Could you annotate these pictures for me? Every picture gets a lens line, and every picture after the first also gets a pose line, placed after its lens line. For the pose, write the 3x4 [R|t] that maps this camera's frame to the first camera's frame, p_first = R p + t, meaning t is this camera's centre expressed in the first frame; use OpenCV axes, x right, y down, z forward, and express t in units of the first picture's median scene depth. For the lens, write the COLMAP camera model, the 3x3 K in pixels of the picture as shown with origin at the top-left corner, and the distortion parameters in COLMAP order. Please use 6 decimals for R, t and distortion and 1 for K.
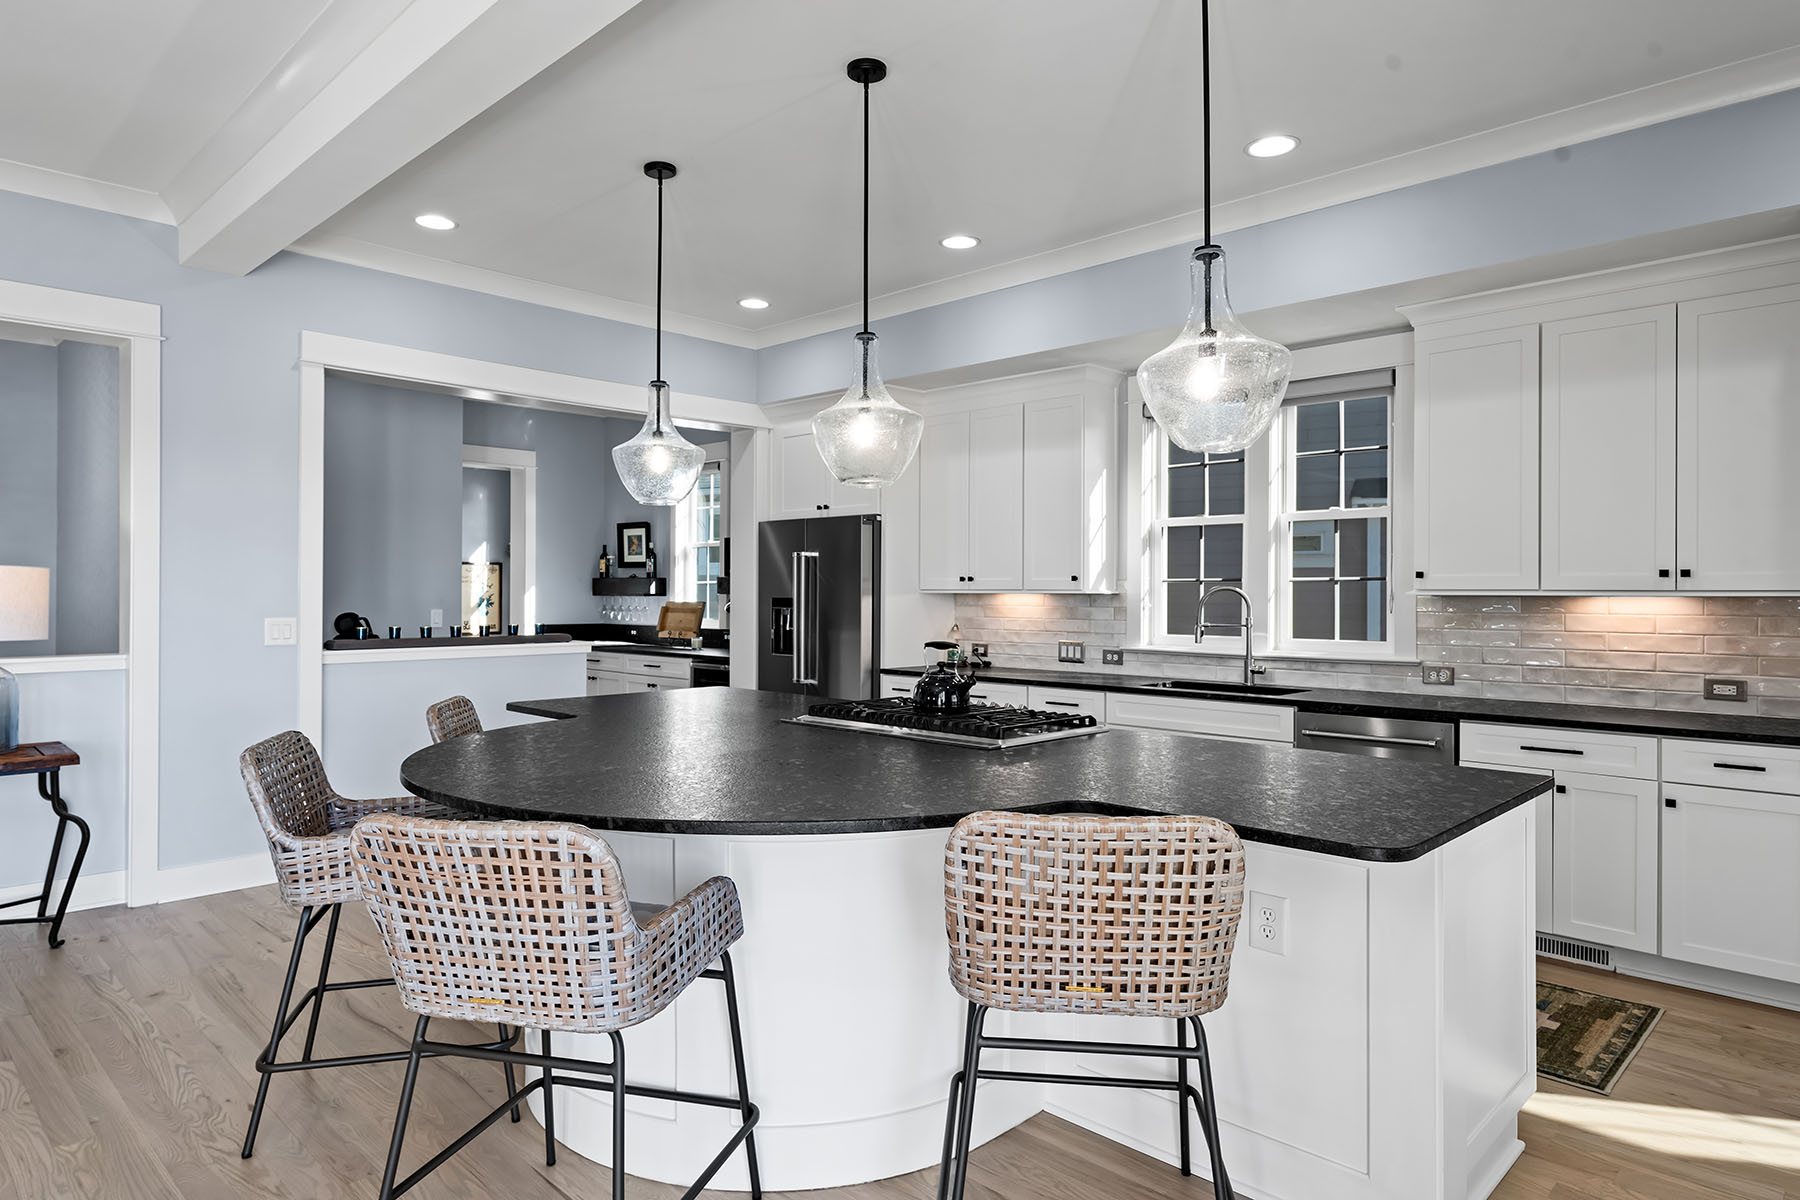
lens RADIAL K [[1047.2, 0, 900.0], [0, 1047.2, 600.0], [0, 0, 1]] dist [-0.053293, 0.000299]
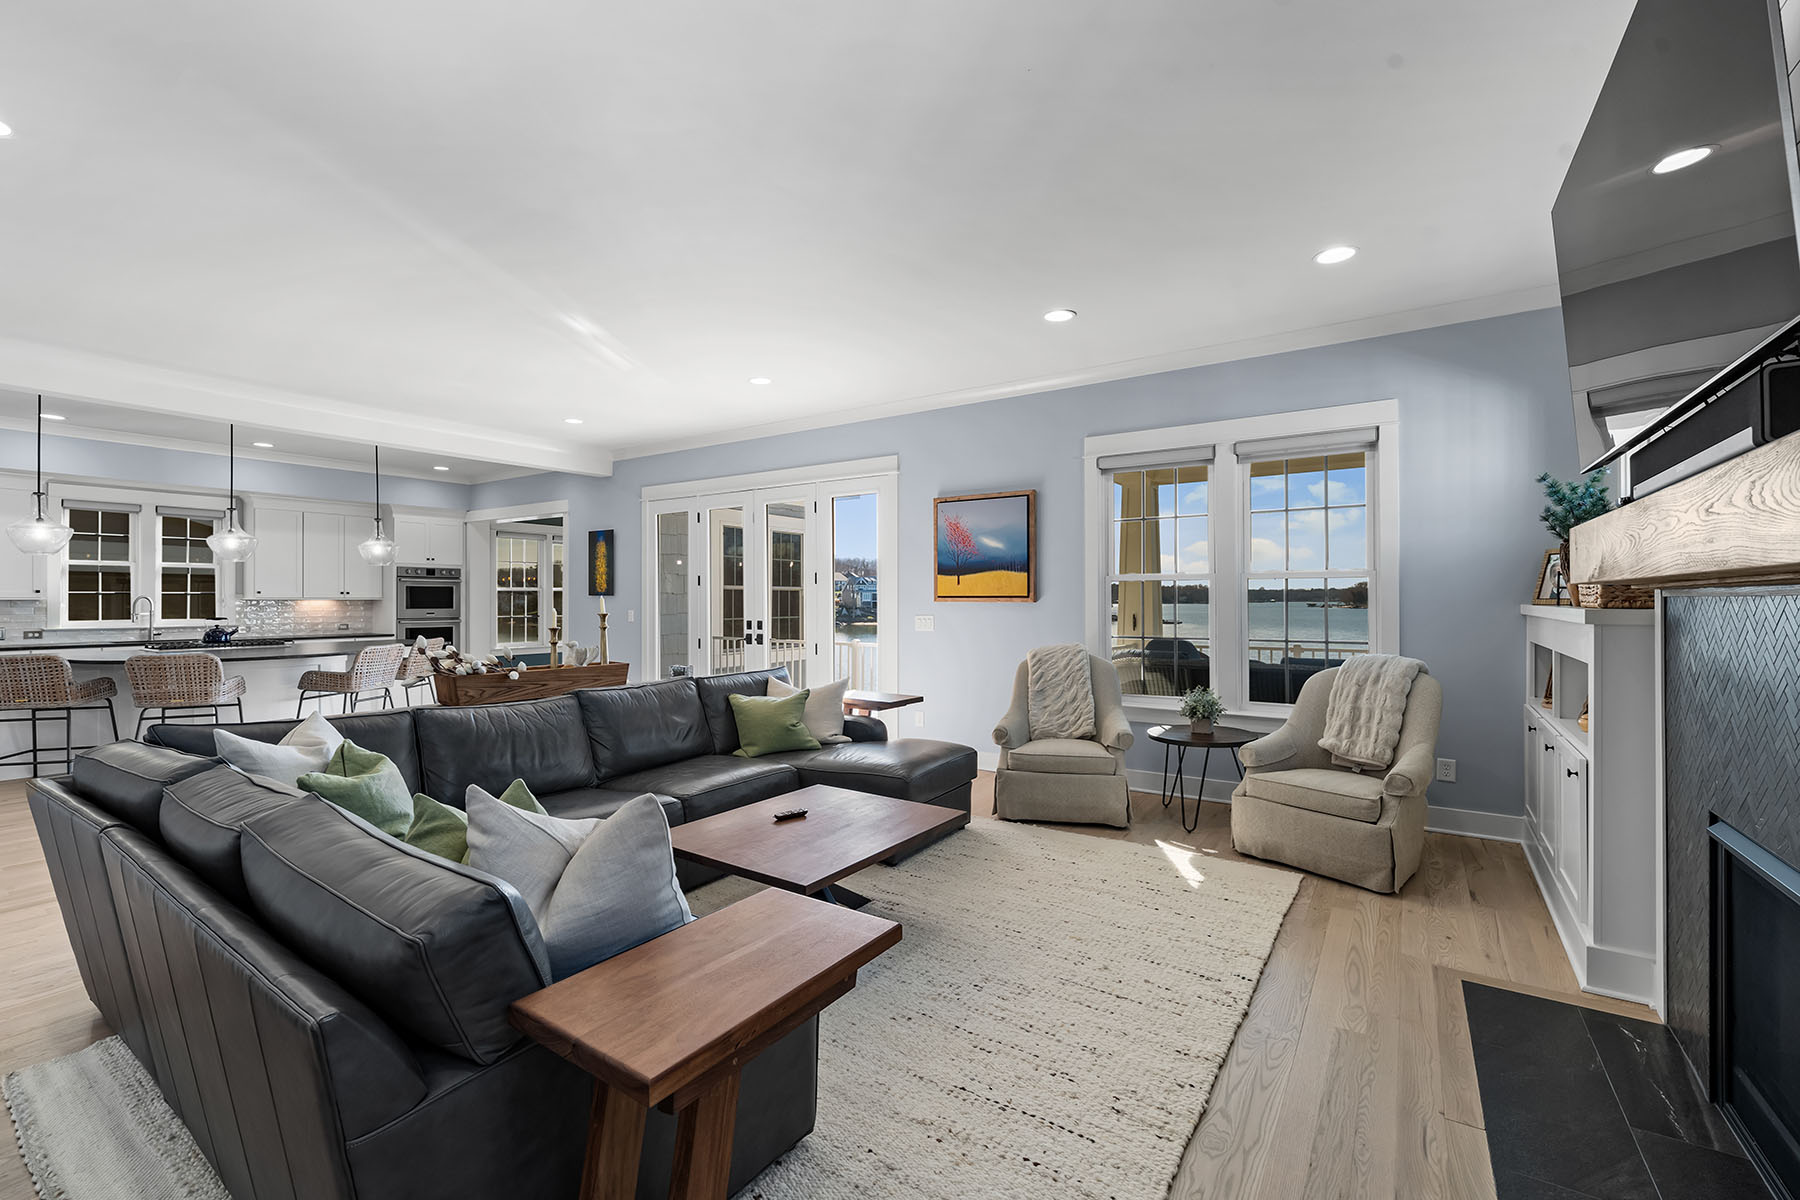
lens RADIAL K [[757.6, 0, 900.0], [0, 757.6, 600.0], [0, 0, 1]] dist [-0.006203, 0.000034]
pose [[-0.173298, -0.006701, 0.984847, -1.527819], [0.006975, 0.999943, 0.008031, -0.006394], [-0.984845, 0.008261, -0.173241, -0.293232]]
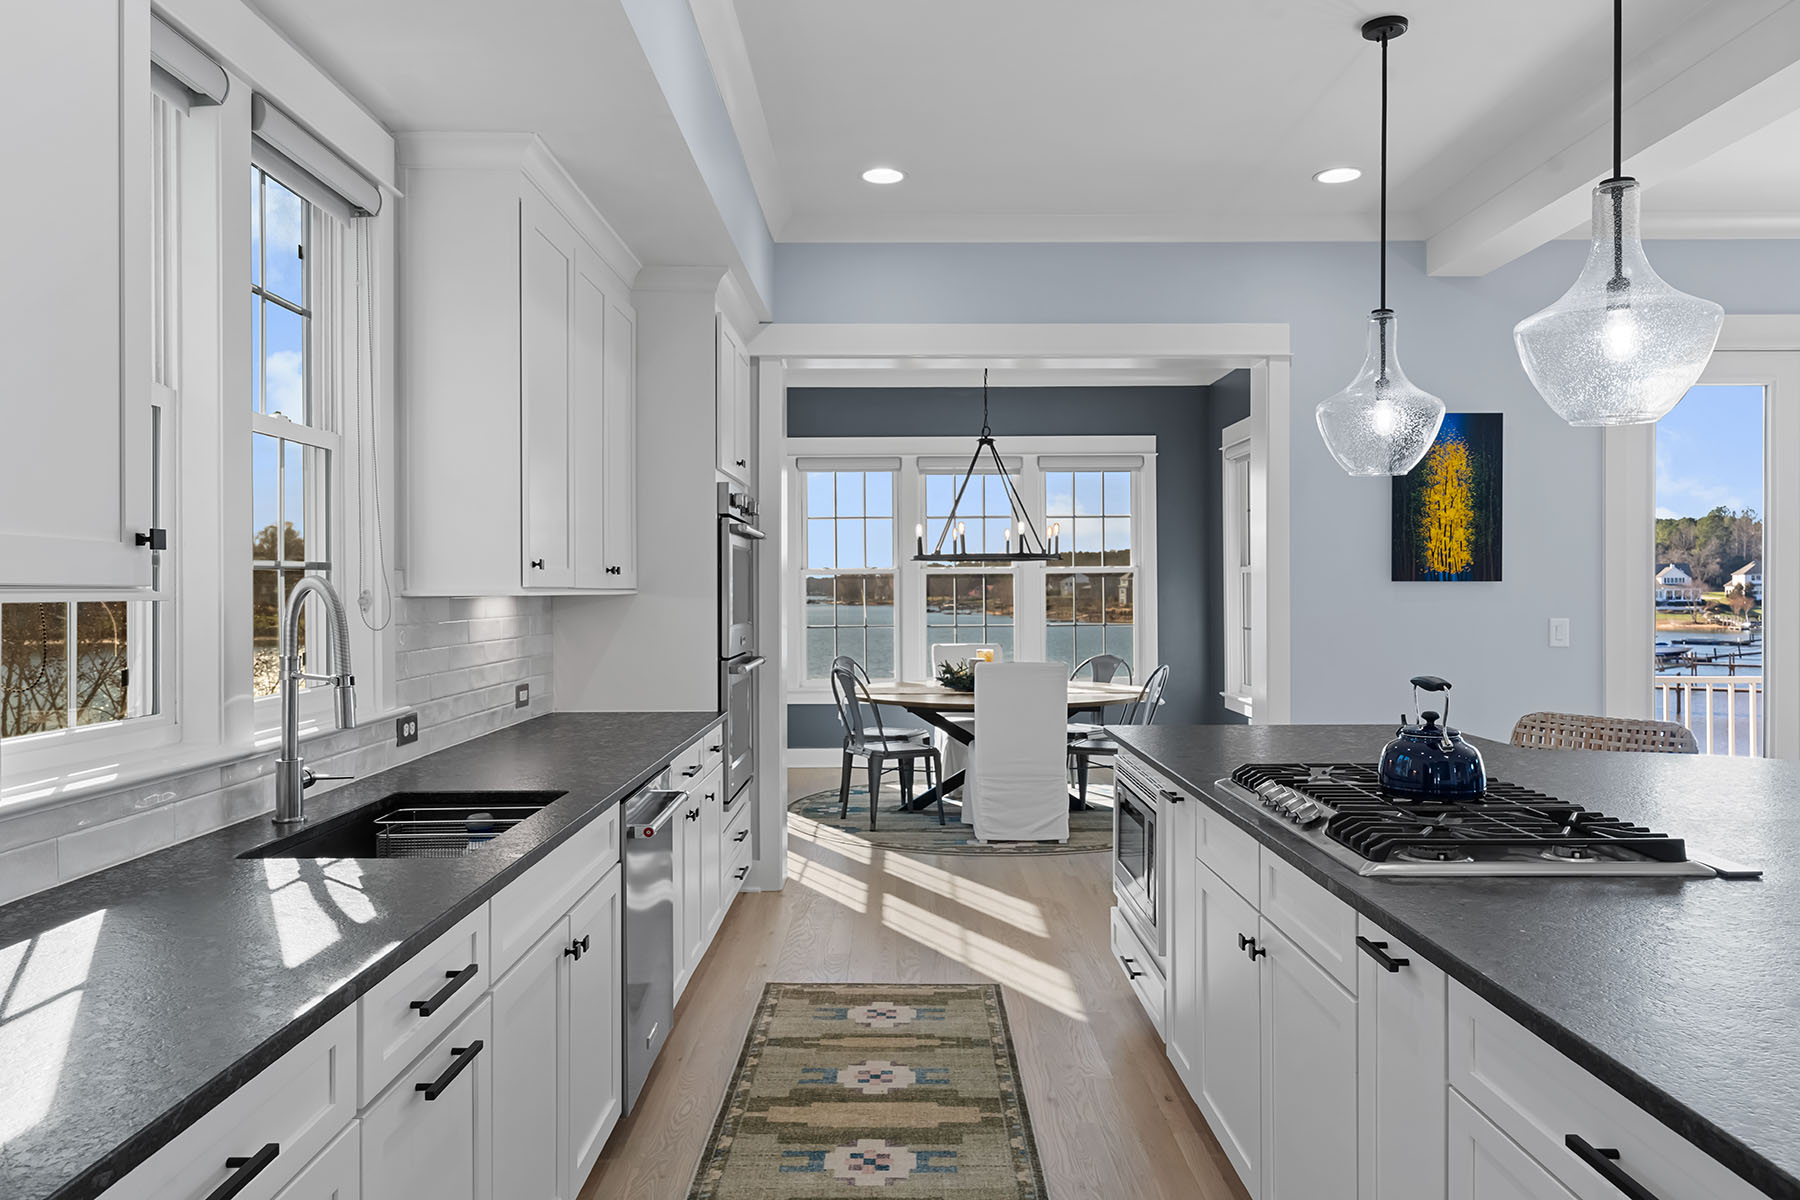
lens RADIAL K [[1218.6, 0, 893.7], [0, 1218.6, 582.1], [0, 0, 1]] dist [0.005150, 0.000425]
pose [[-0.690424, 0.001931, 0.723403, -0.168761], [0.004340, 0.999989, 0.001473, -0.010061], [-0.723392, 0.004156, -0.690425, 1.159241]]
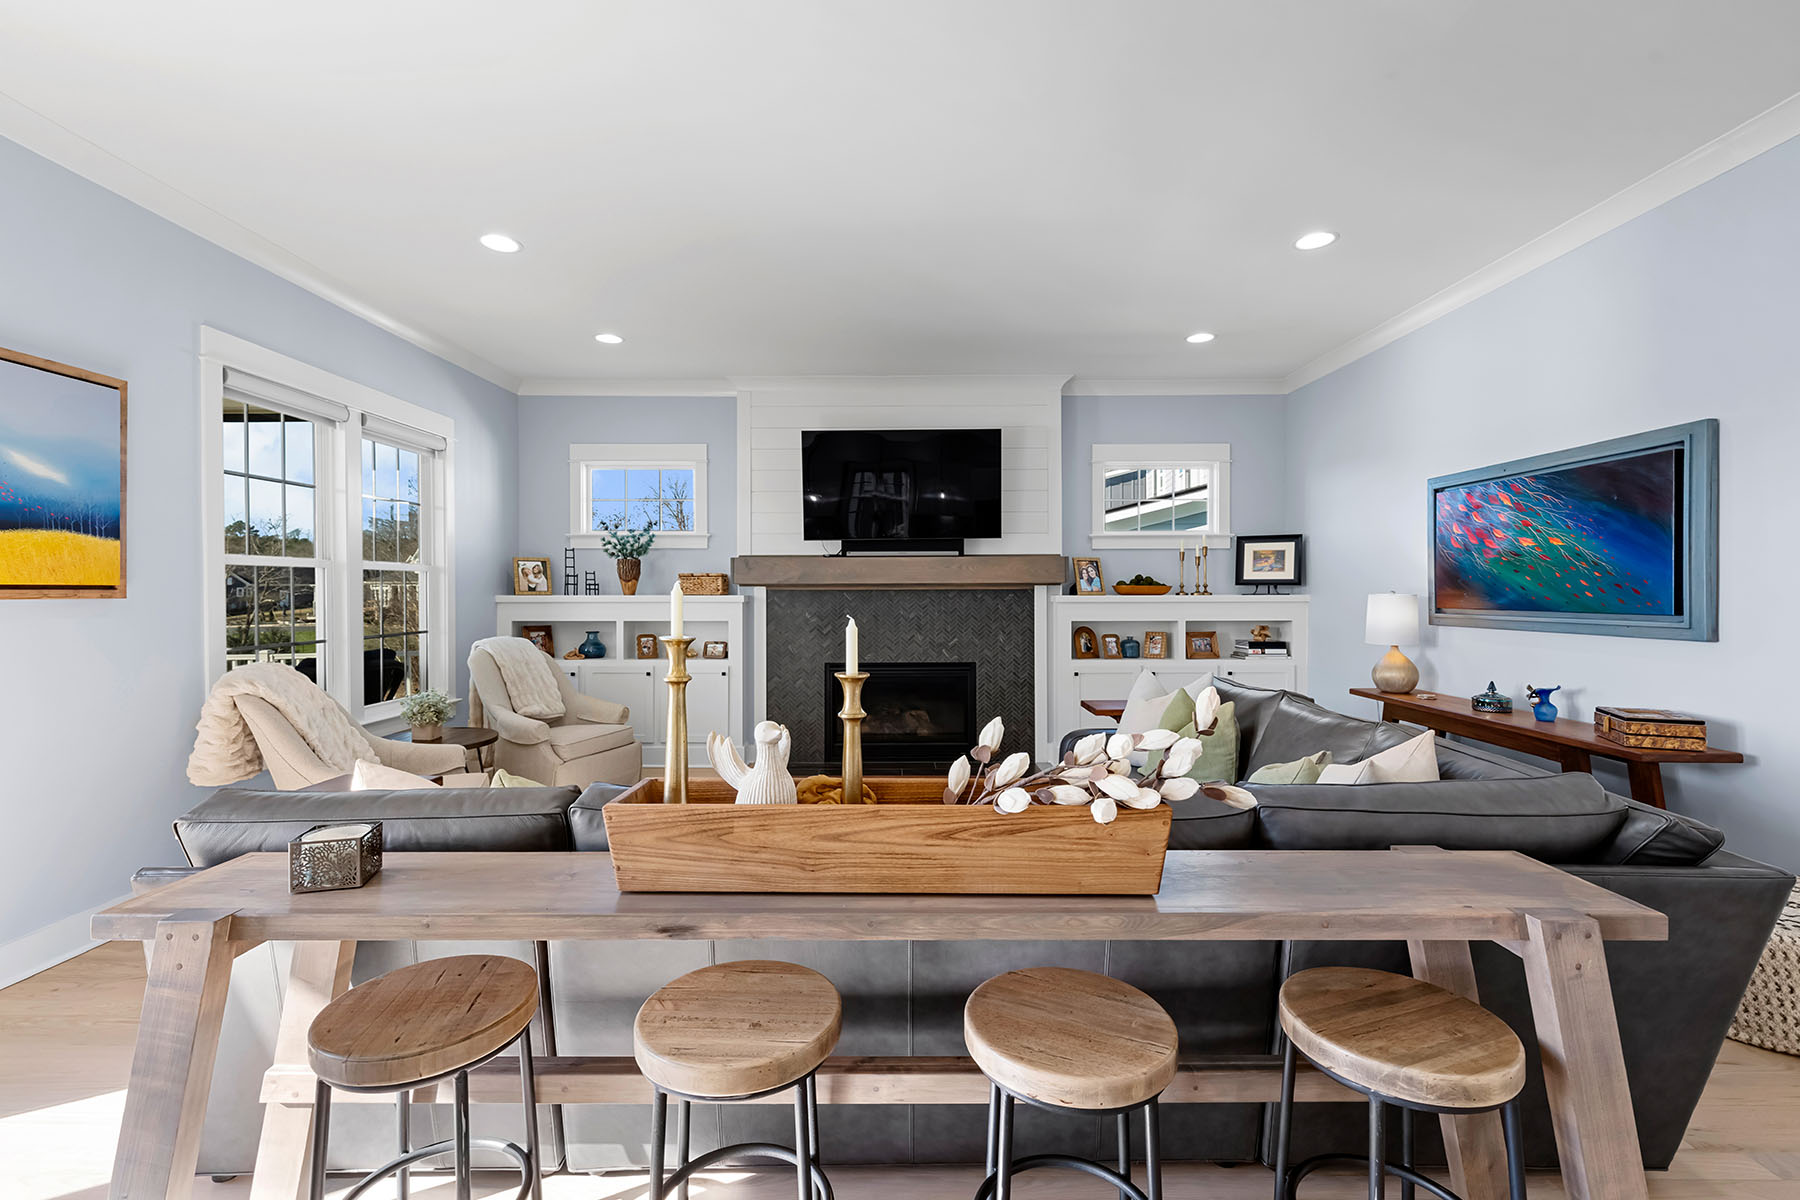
lens RADIAL K [[784.1, 0, 895.5], [0, 784.1, 592.3], [0, 0, 1]] dist [-0.001546, -0.000119]
pose [[-0.723141, -0.001931, -0.690697, -0.476718], [-0.006374, 0.999972, 0.003877, -0.003277], [0.690671, 0.007206, -0.723134, 0.156252]]
